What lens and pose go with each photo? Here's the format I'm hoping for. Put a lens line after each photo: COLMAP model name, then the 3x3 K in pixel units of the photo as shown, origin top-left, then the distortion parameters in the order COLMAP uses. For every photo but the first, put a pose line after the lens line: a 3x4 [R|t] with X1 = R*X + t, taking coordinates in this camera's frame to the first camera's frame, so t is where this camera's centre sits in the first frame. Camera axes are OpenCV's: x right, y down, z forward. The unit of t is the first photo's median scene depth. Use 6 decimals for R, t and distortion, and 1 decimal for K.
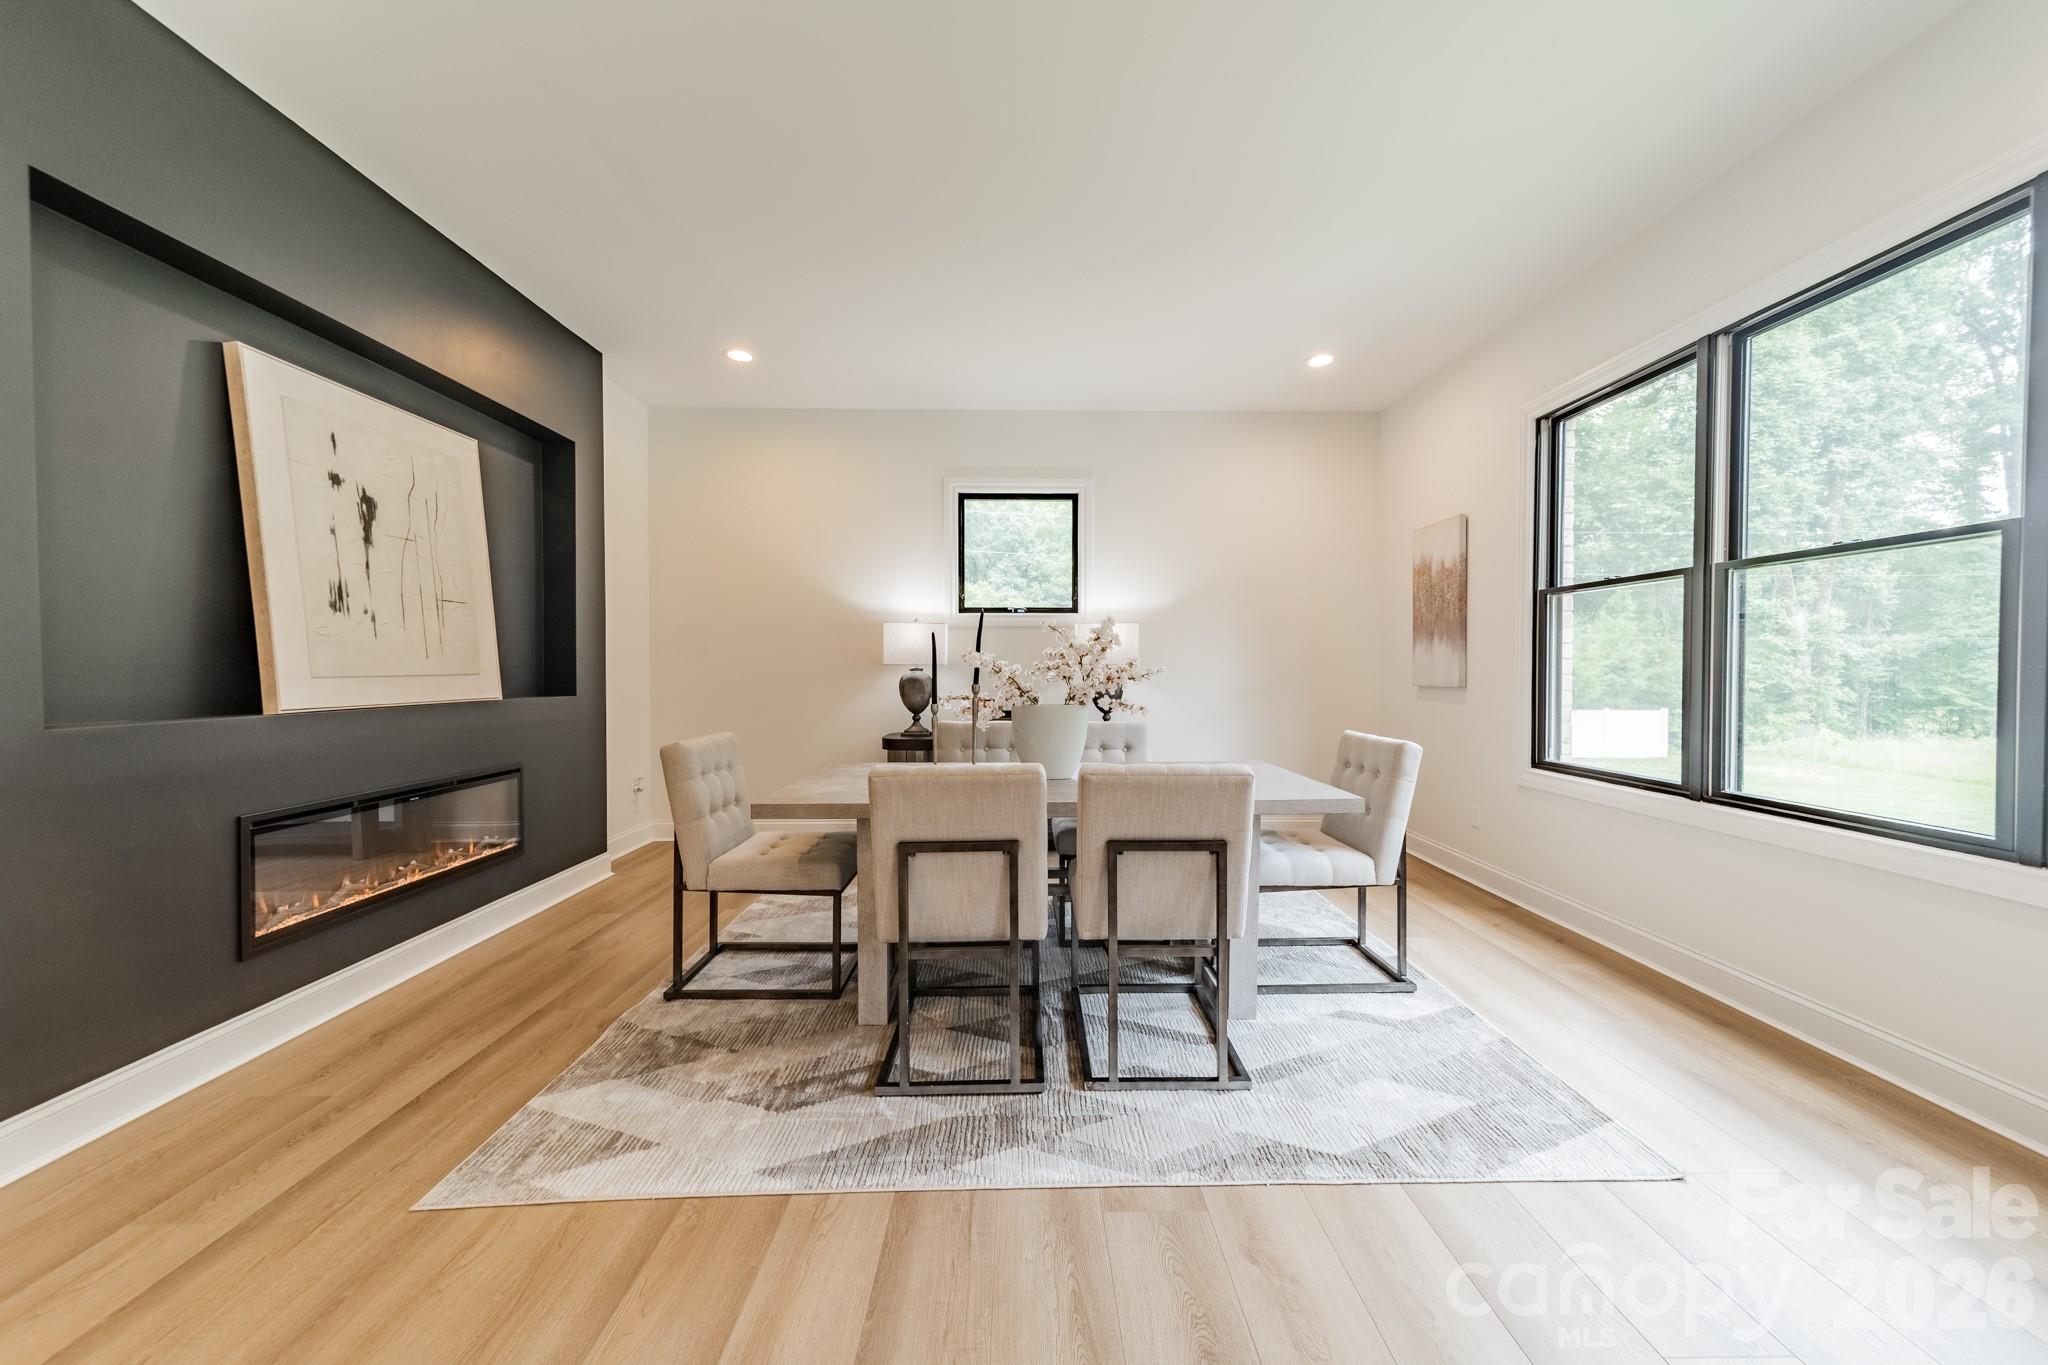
lens RADIAL K [[723.4, 0, 1034.9], [0, 723.4, 679.8], [0, 0, 1]] dist [0.010036, -0.000620]
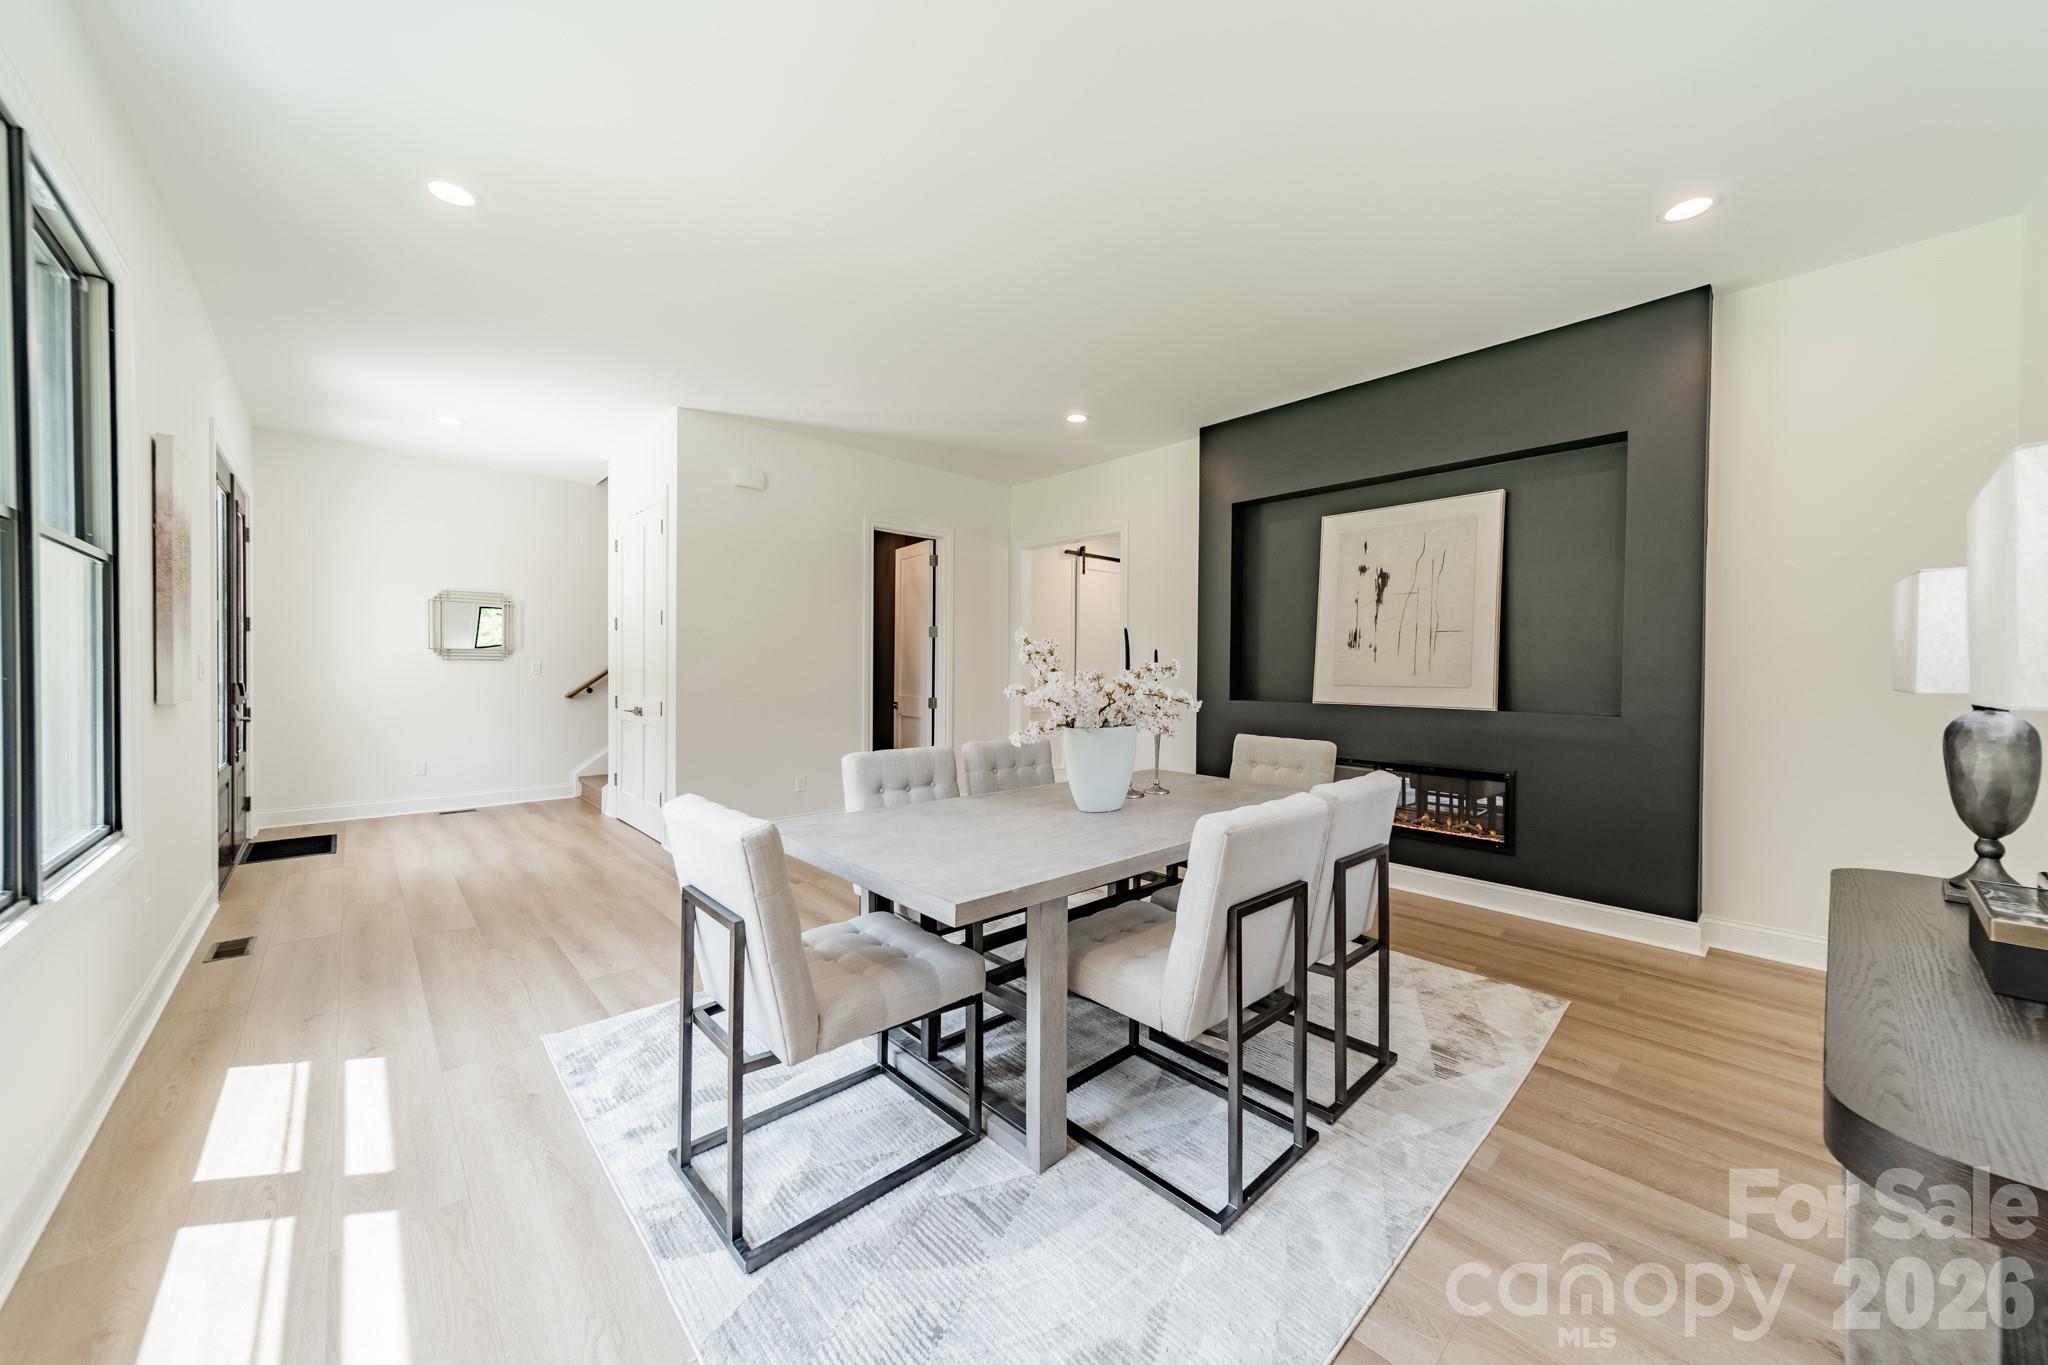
lens RADIAL K [[723.4, 0, 1035.7], [0, 723.4, 683.1], [0, 0, 1]] dist [0.010036, -0.000620]
pose [[-0.741503, 0.000419, -0.670950, 0.735755], [-0.026345, 0.999210, 0.029739, -0.040580], [0.670433, 0.039728, -0.740906, 1.747619]]
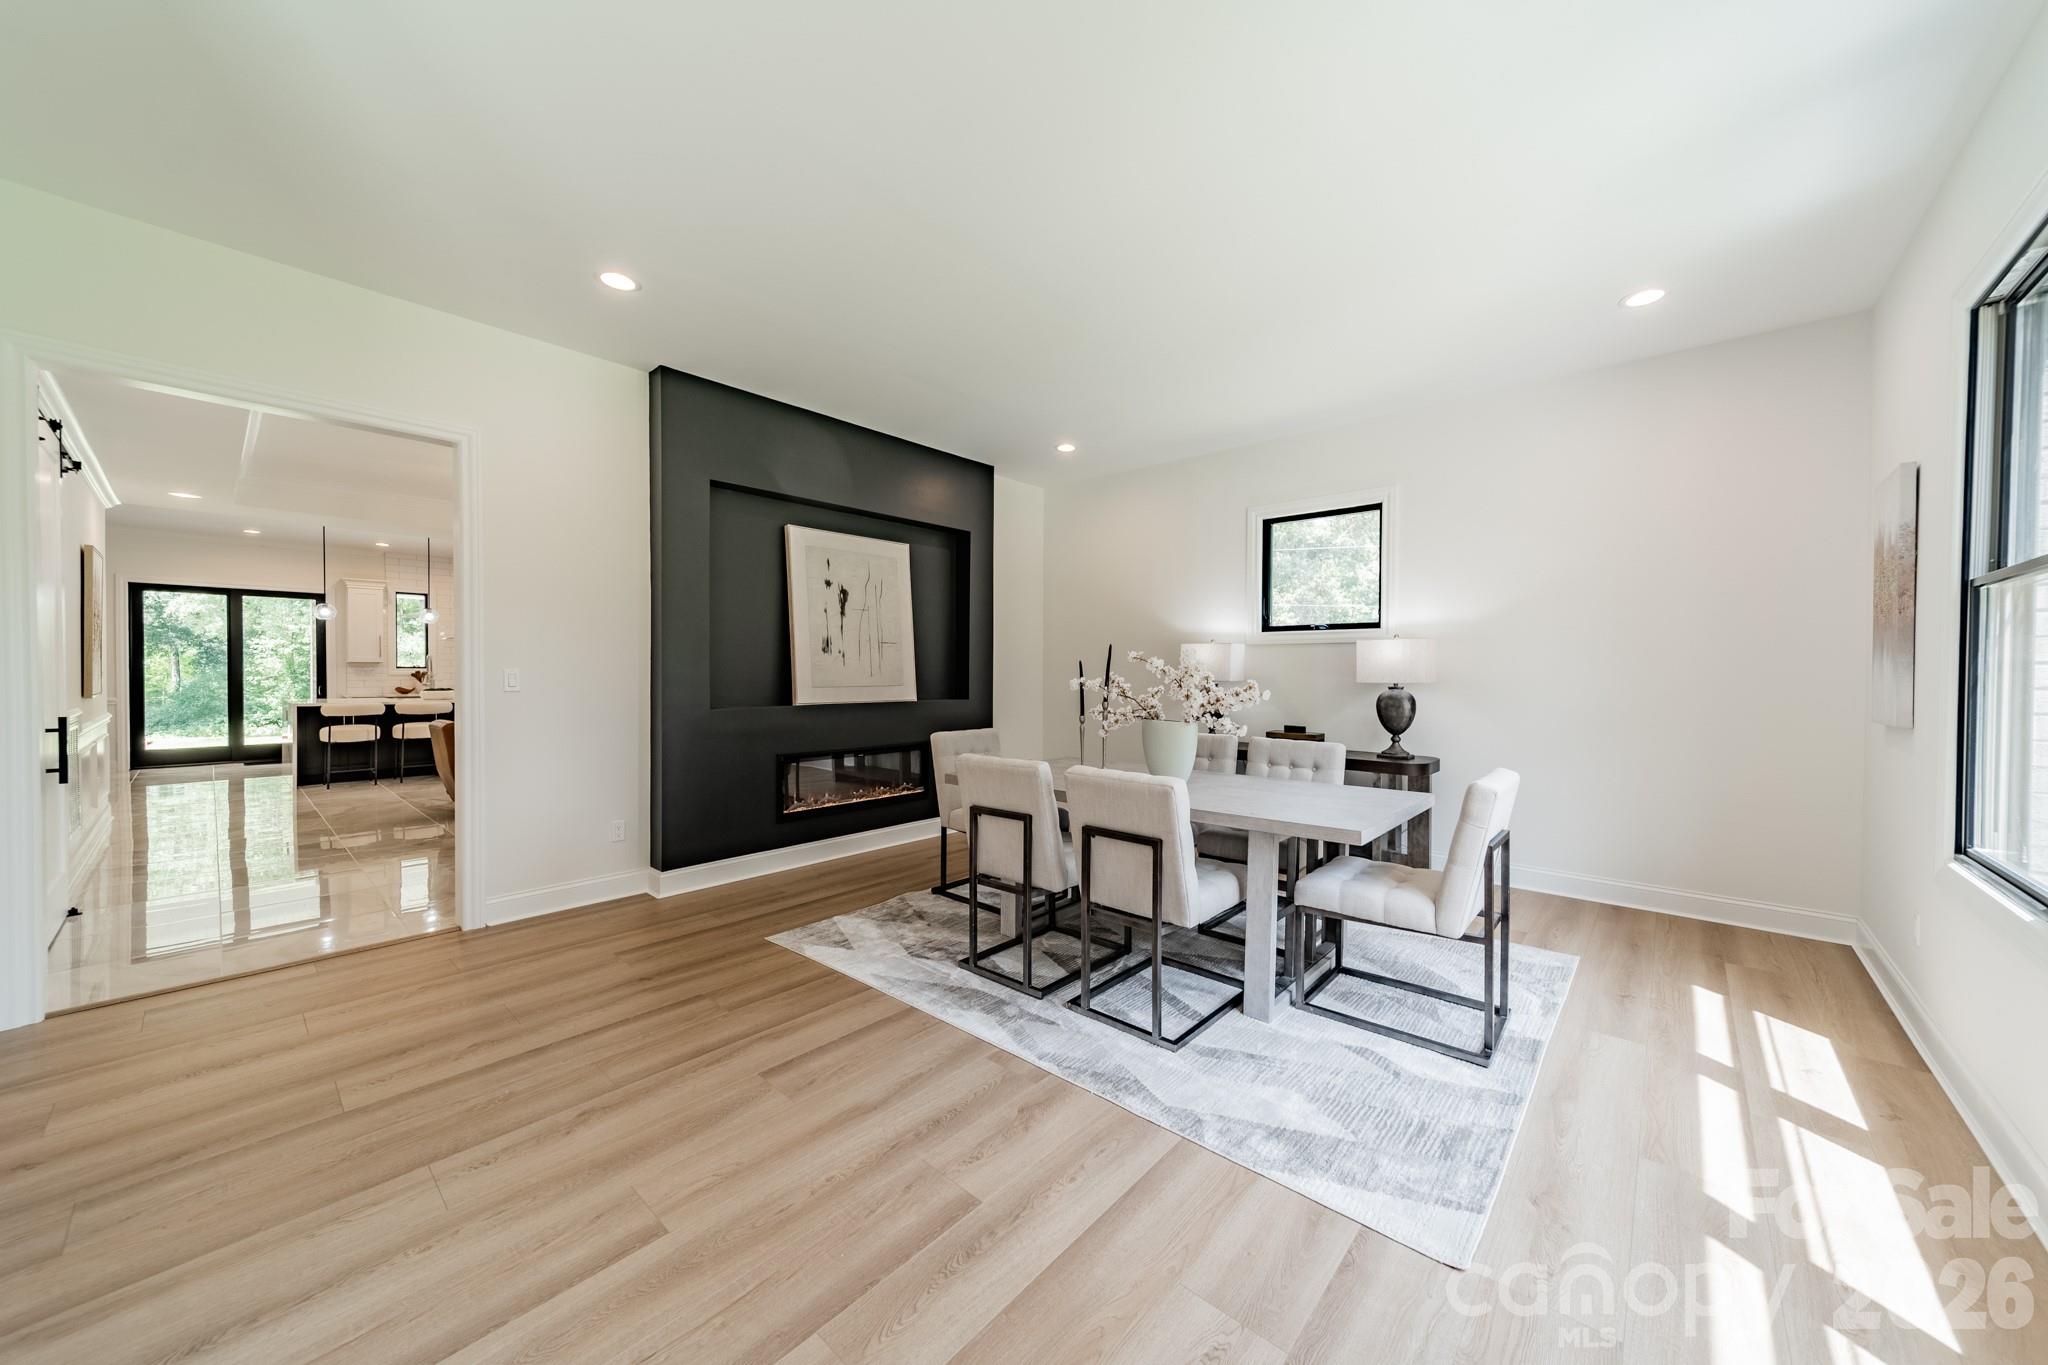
lens RADIAL K [[723.4, 0, 1031.4], [0, 723.4, 679.4], [0, 0, 1]] dist [0.010036, -0.000620]
pose [[0.733302, 0.010636, -0.679820, 0.721788], [-0.016590, 0.999860, -0.002252, -0.027878], [0.679700, 0.012930, 0.733376, -0.024506]]
